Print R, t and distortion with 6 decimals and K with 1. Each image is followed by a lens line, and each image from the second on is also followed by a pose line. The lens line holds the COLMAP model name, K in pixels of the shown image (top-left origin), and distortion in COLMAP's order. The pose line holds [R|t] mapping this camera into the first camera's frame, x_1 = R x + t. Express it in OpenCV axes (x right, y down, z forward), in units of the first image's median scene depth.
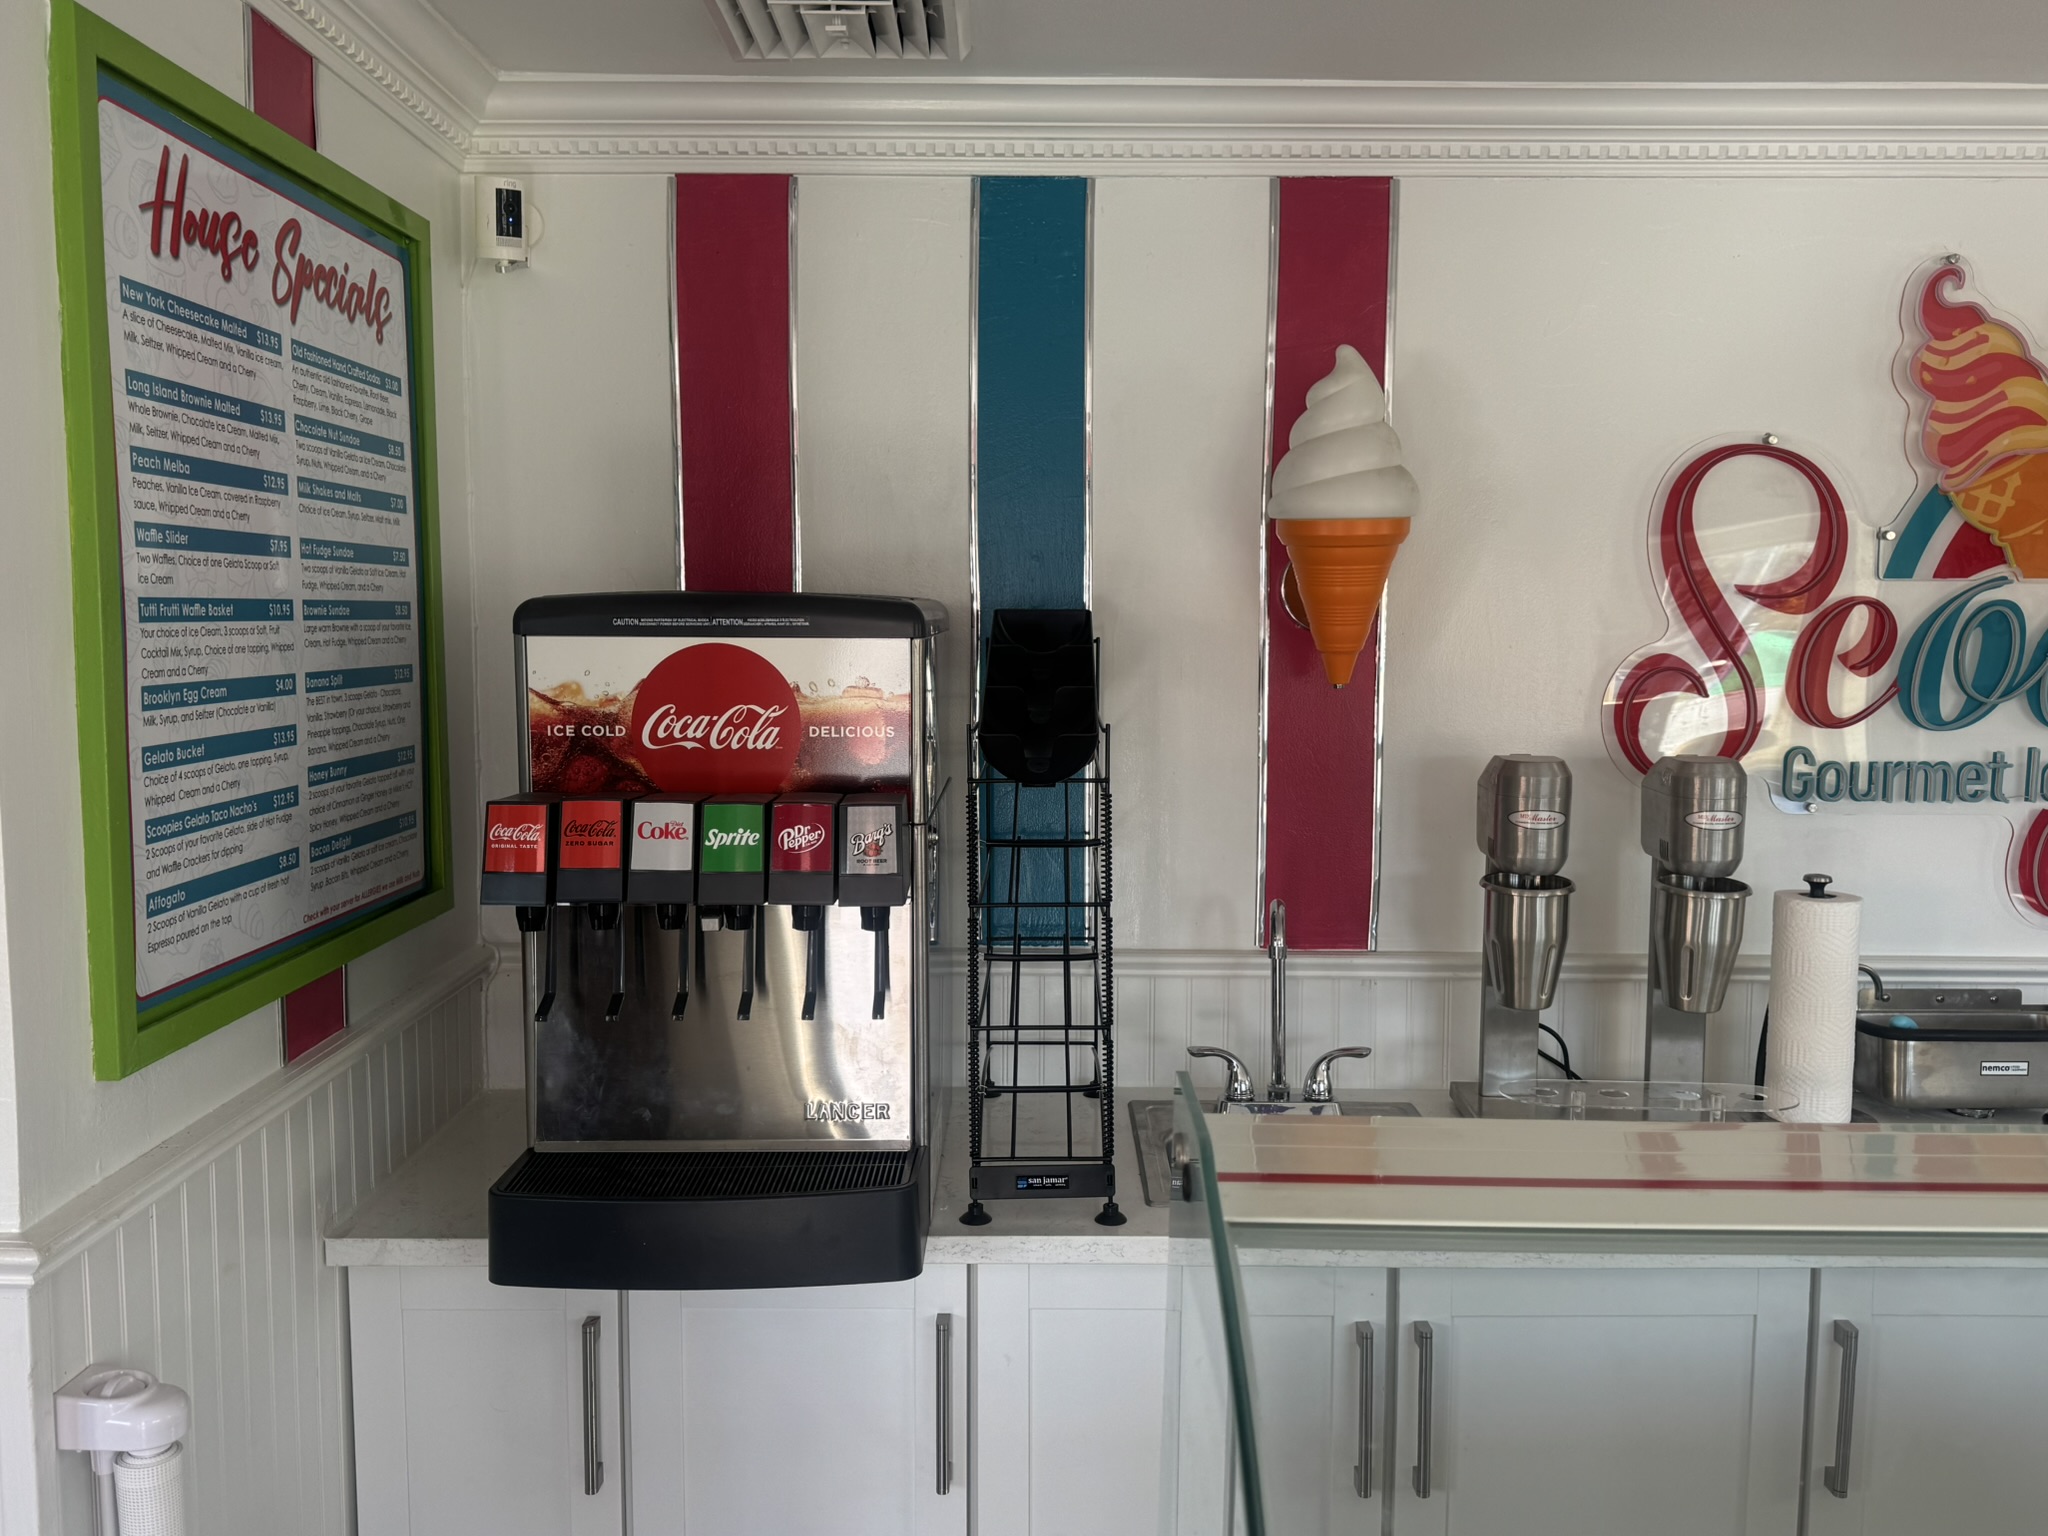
lens RADIAL K [[1667.7, 0, 1030.5], [0, 1667.7, 775.9], [0, 0, 1]] dist [0.095422, -0.147588]
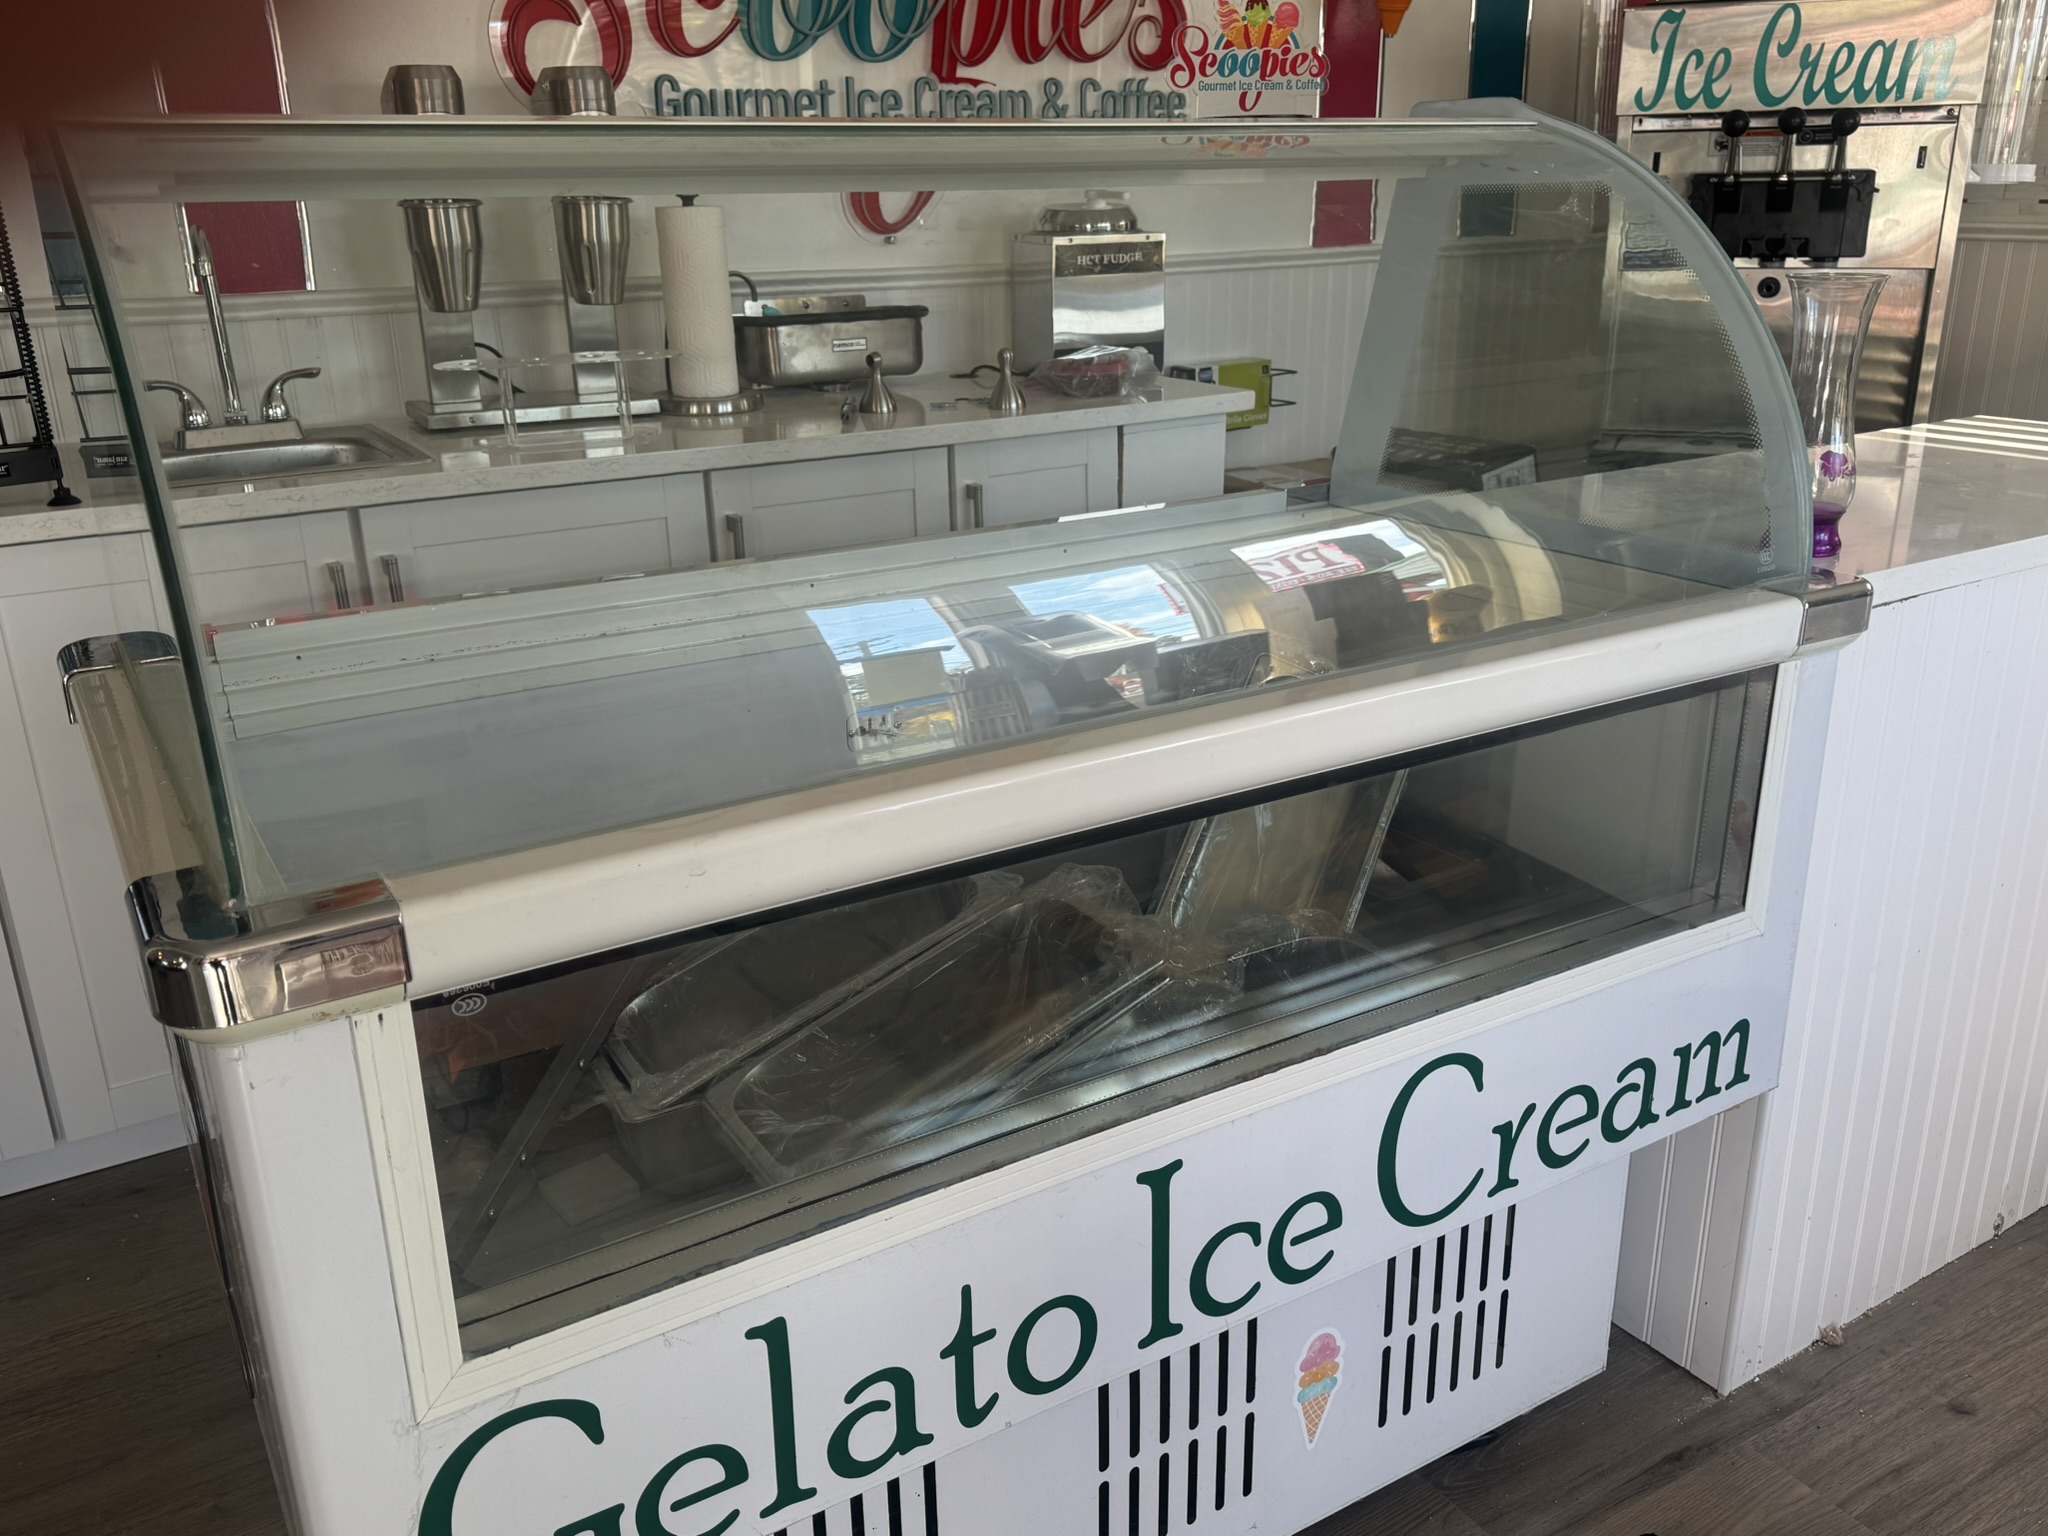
lens RADIAL K [[1667.7, 0, 1032.9], [0, 1667.7, 781.3], [0, 0, 1]] dist [0.095422, -0.147588]
pose [[0.848619, -0.200602, 0.489493, 0.007812], [0.073003, 0.960867, 0.267217, 0.159138], [-0.523942, -0.191031, 0.830055, -0.179480]]
